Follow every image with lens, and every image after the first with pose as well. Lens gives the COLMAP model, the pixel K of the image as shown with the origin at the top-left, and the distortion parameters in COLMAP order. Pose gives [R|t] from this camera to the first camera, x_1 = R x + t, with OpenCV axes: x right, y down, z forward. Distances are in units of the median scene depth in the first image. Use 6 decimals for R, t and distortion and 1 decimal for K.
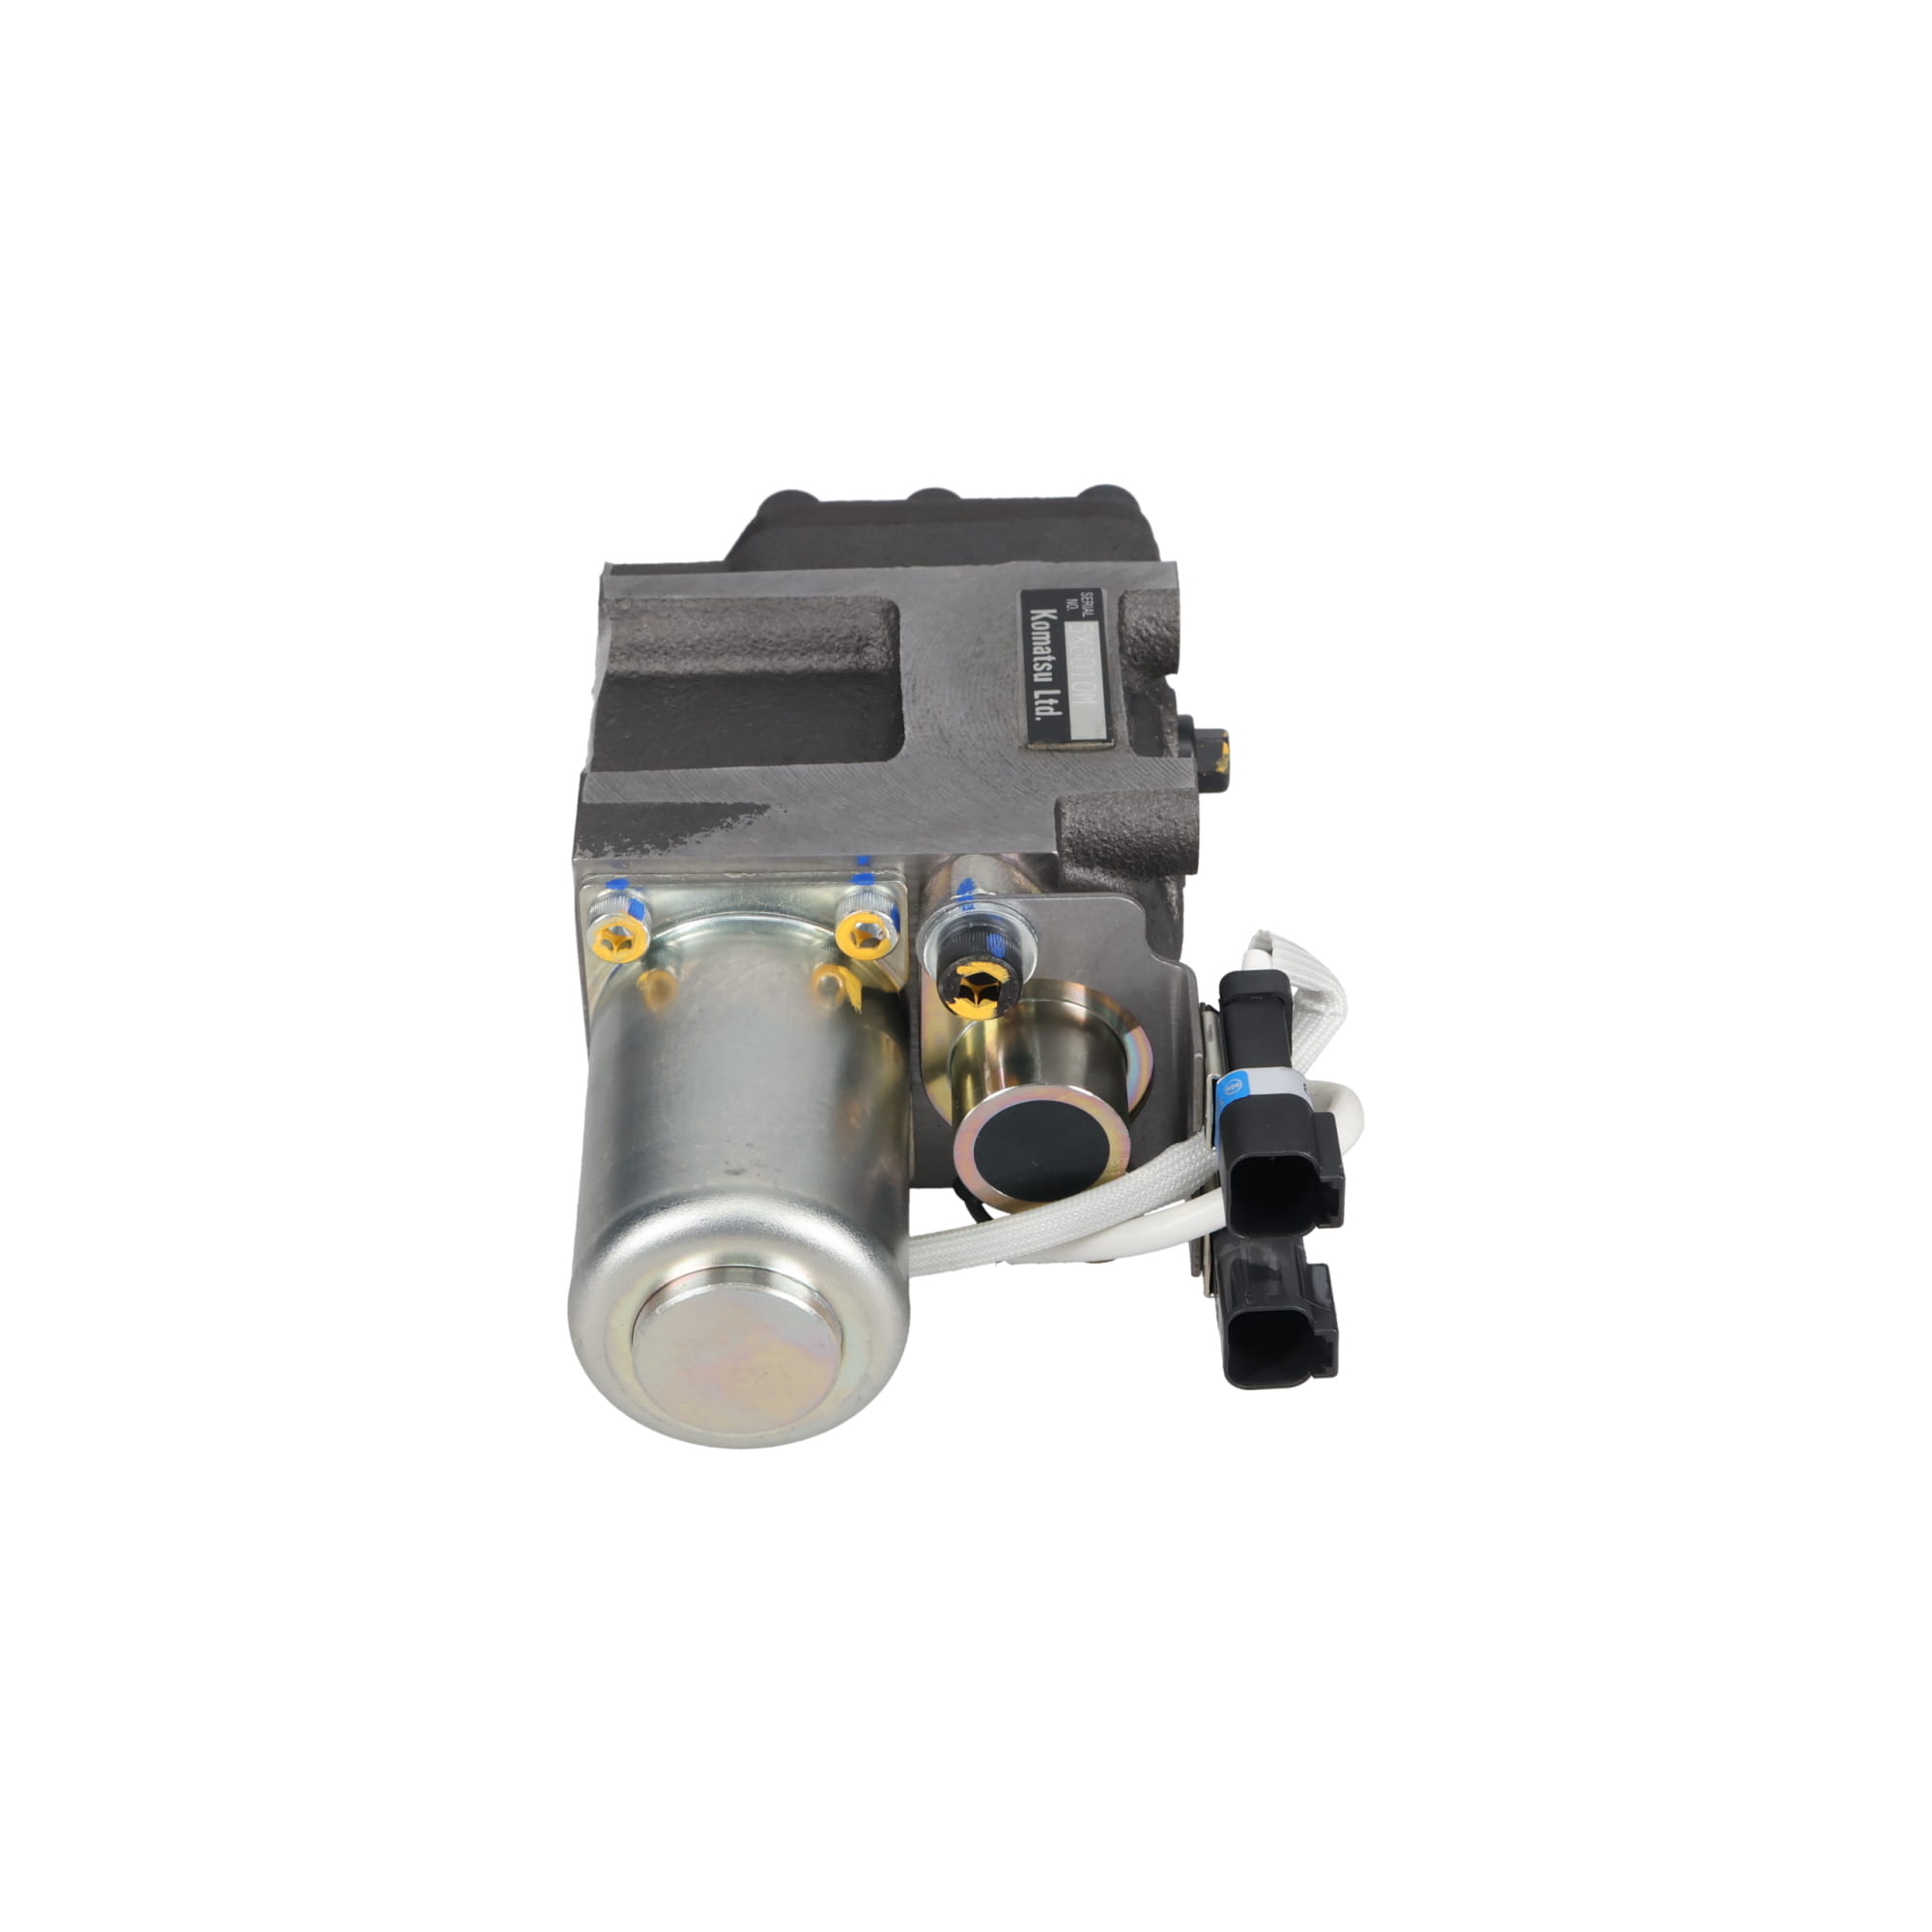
lens RADIAL K [[4394.1, 0, 965.9], [0, 4394.1, 963.8], [0, 0, 1]] dist [0.012557, 0.000000]
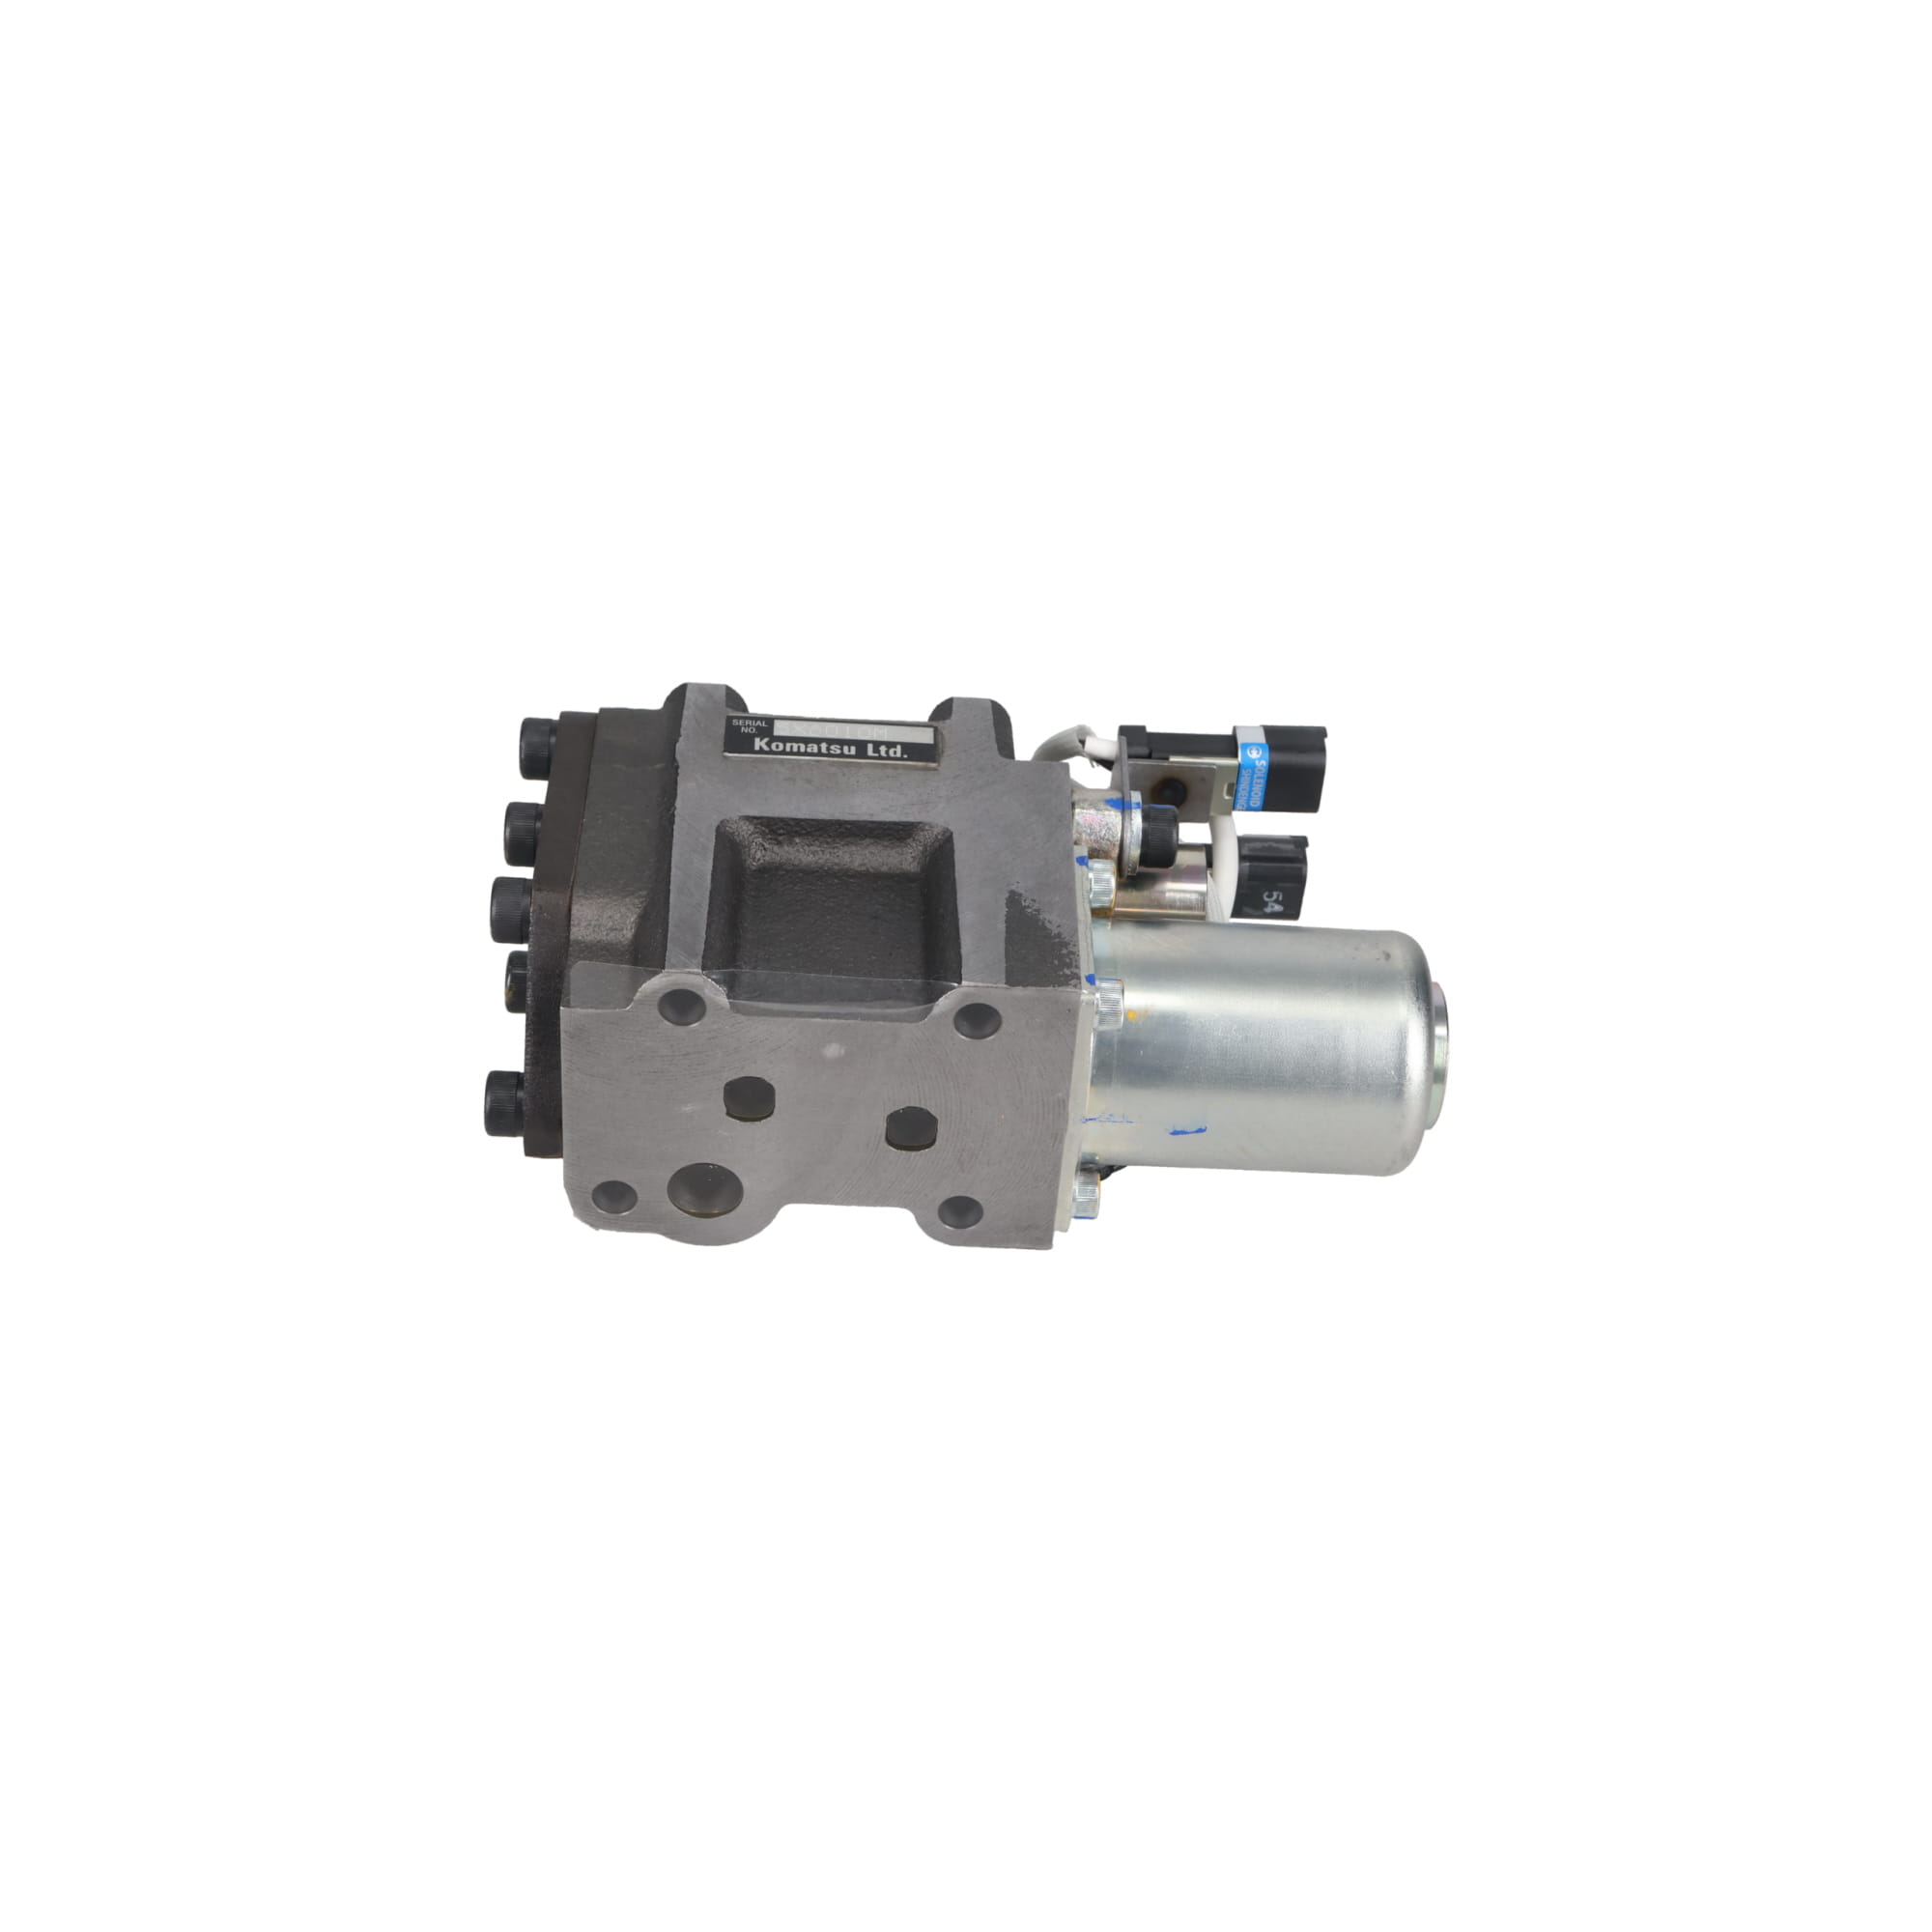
lens RADIAL K [[3138.7, 0, 966.7], [0, 3138.7, 968.8], [0, 0, 1]] dist [0.308587, 0.000000]
pose [[0.006680, -0.624283, 0.781170, -0.738107], [0.569043, 0.644742, 0.510389, -0.472587], [-0.822281, 0.441110, 0.359551, 0.670526]]
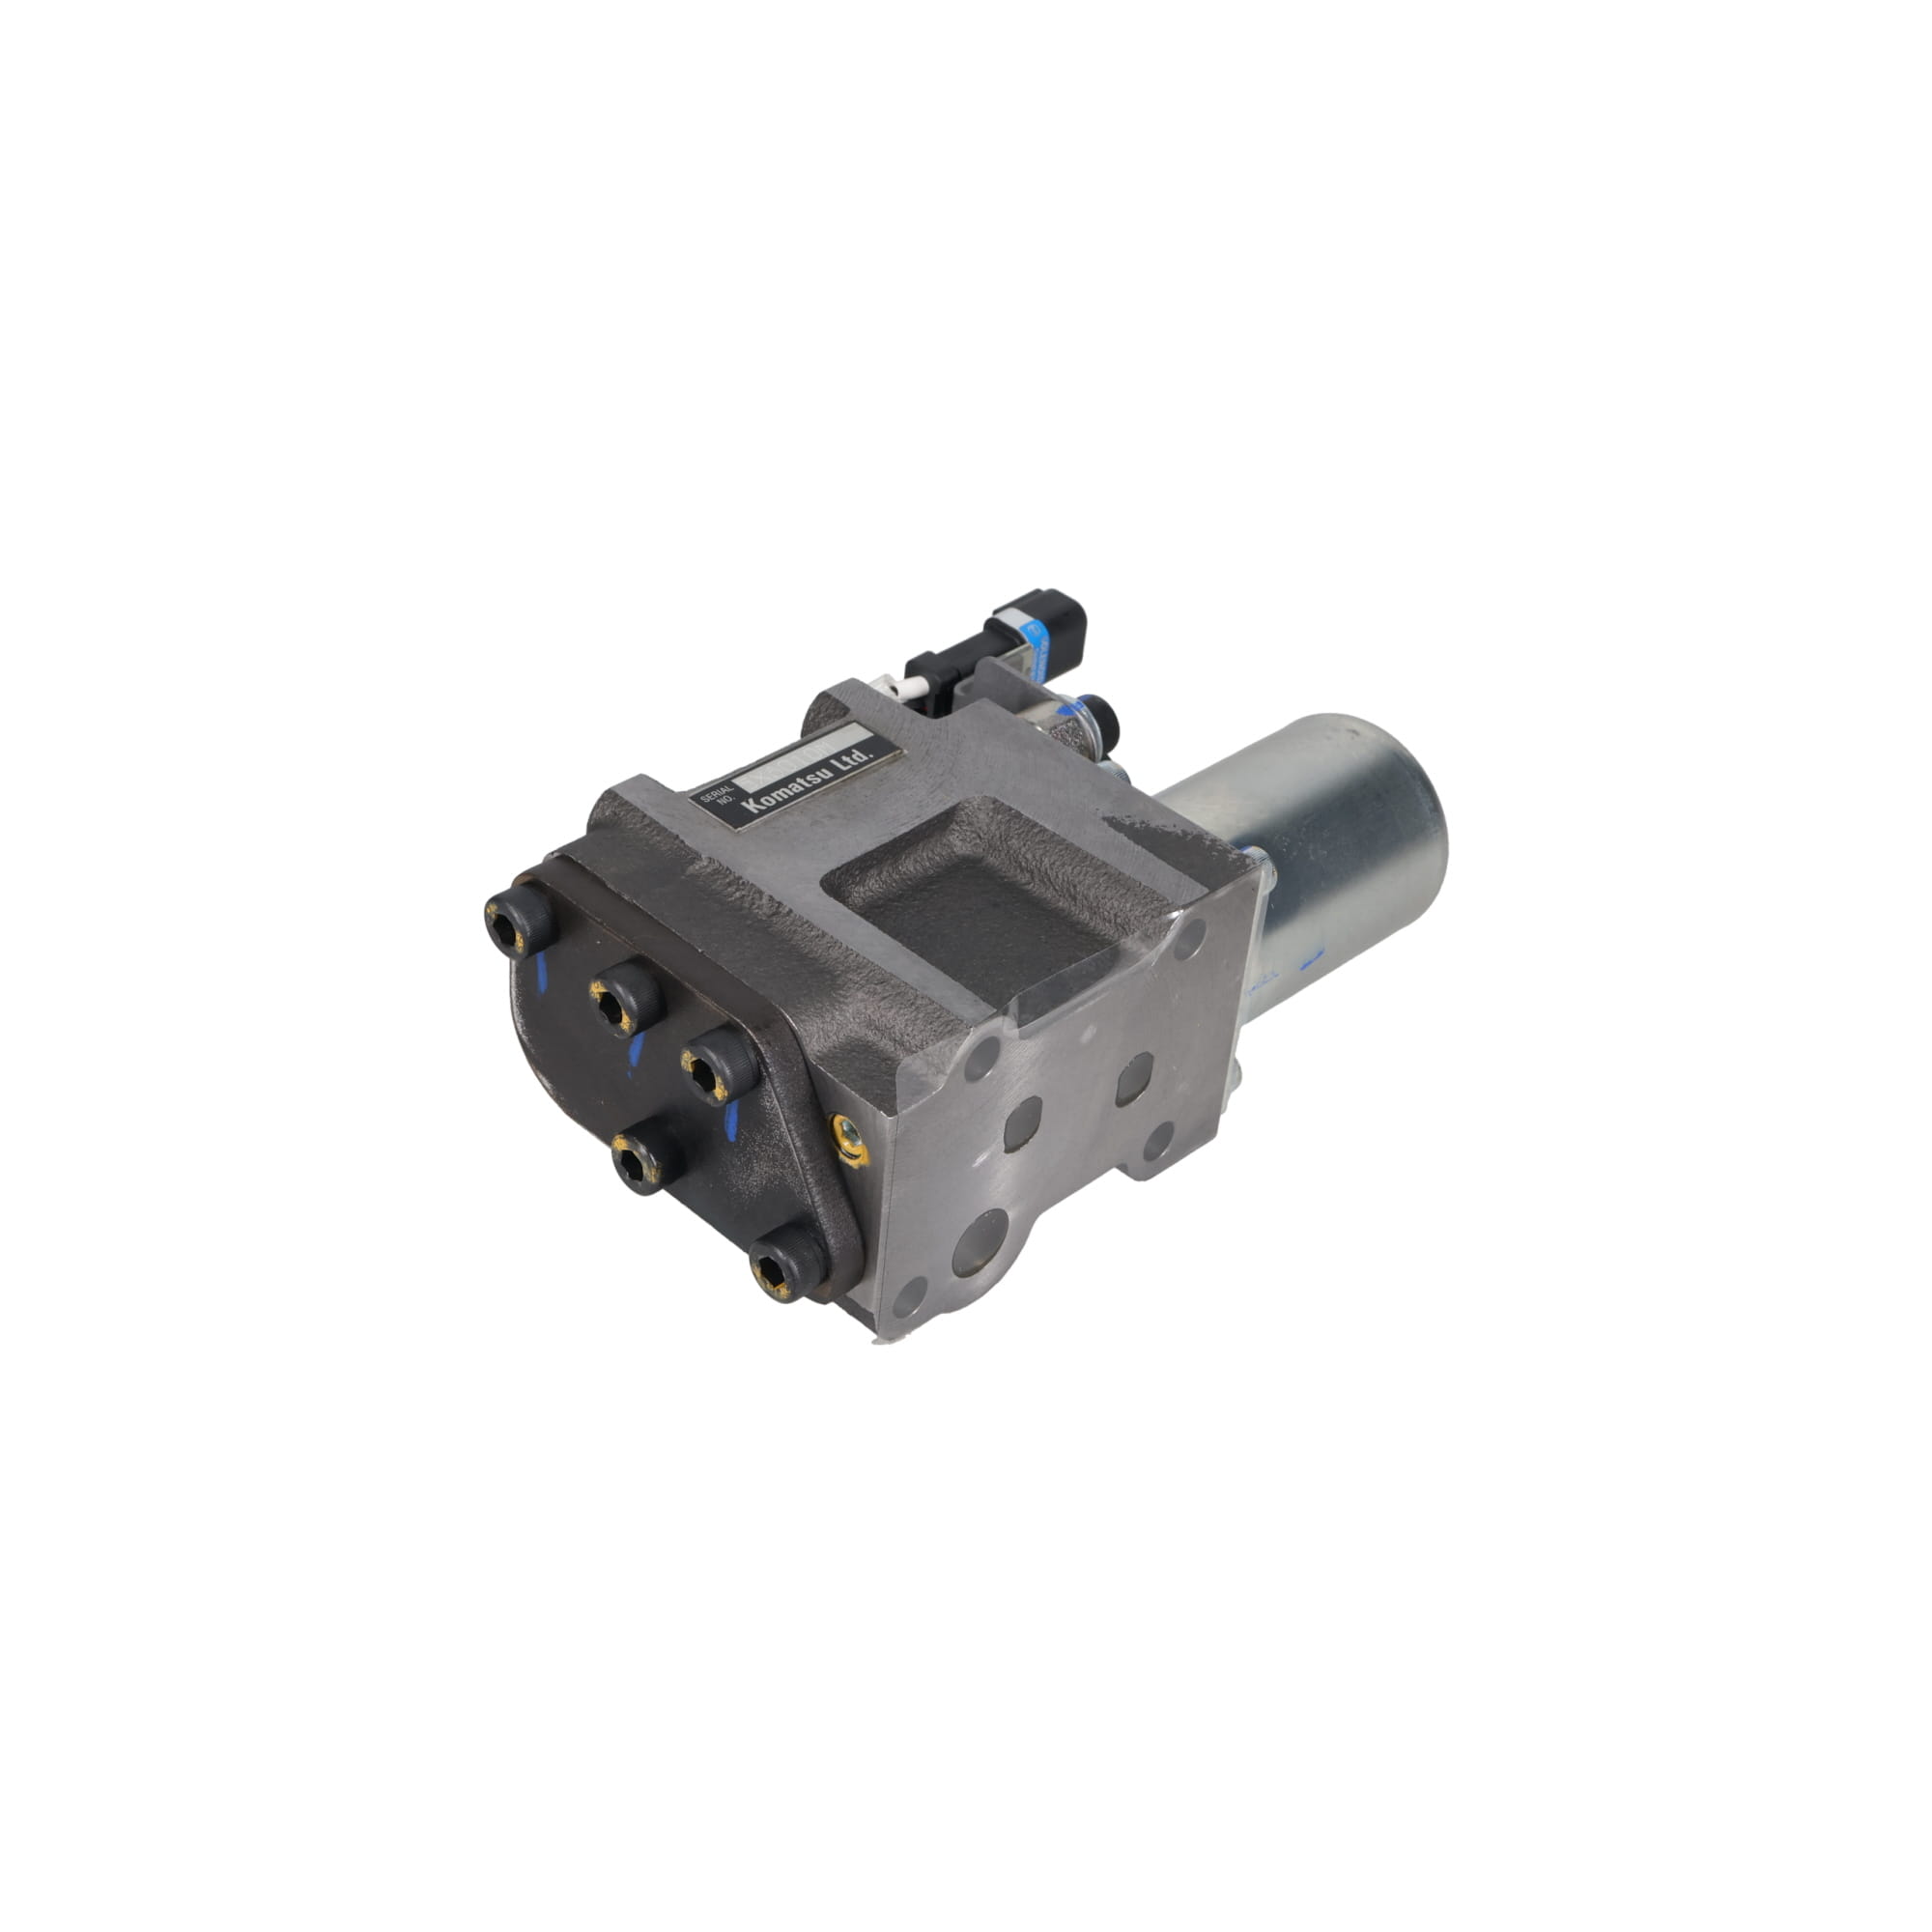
lens RADIAL K [[3138.7, 0, 960.1], [0, 3138.7, 967.4], [0, 0, 1]] dist [0.308587, 0.000000]
pose [[-0.699993, -0.472975, 0.535074, -0.494380], [0.381172, 0.386155, 0.839995, -0.754236], [-0.603919, 0.791946, -0.090021, 1.097287]]
